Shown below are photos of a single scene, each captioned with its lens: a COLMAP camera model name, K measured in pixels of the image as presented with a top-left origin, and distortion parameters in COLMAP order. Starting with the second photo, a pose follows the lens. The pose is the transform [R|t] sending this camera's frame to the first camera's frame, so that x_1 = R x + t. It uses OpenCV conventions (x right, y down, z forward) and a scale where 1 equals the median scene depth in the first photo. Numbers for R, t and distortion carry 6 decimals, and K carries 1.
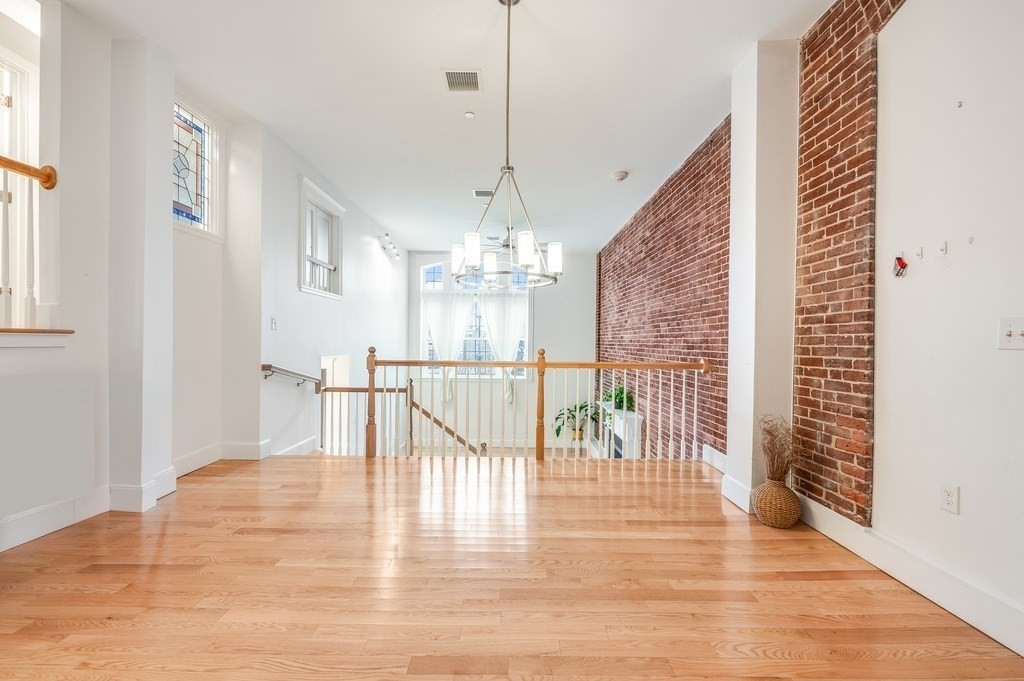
lens RADIAL K [[416.2, 0, 512.0], [0, 416.2, 340.5], [0, 0, 1]] dist [-0.001465, -0.000042]
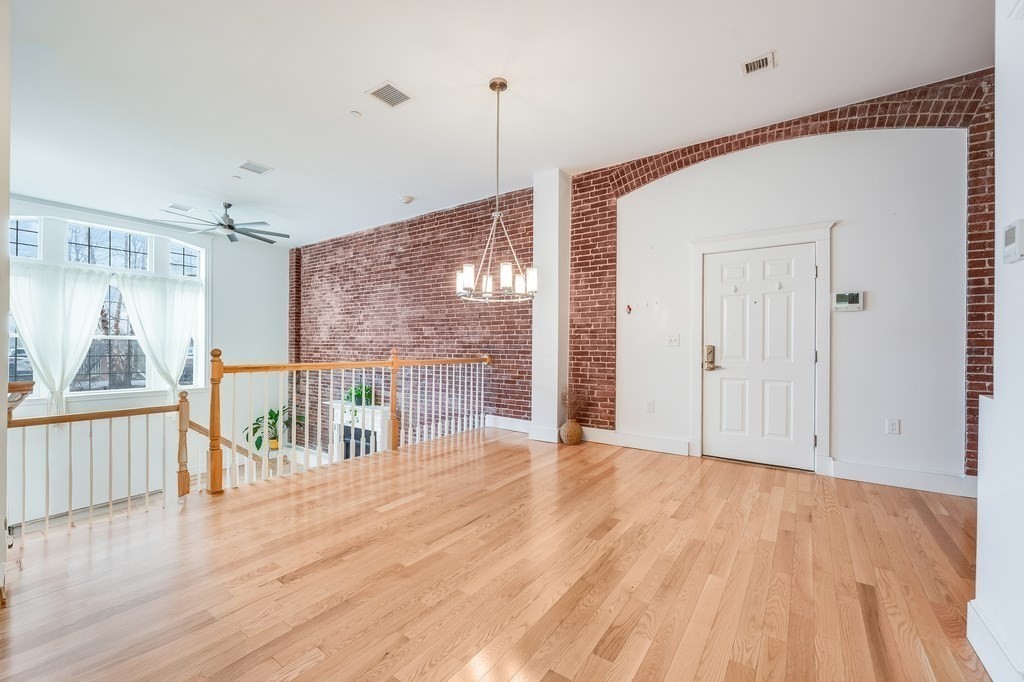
lens RADIAL K [[416.2, 0, 512.0], [0, 416.2, 341.0], [0, 0, 1]] dist [-0.001465, -0.000042]
pose [[0.576294, 0.003272, 0.817236, -0.698988], [-0.004303, 0.999990, -0.000969, -0.001393], [-0.817231, -0.002959, 0.576302, 0.120727]]
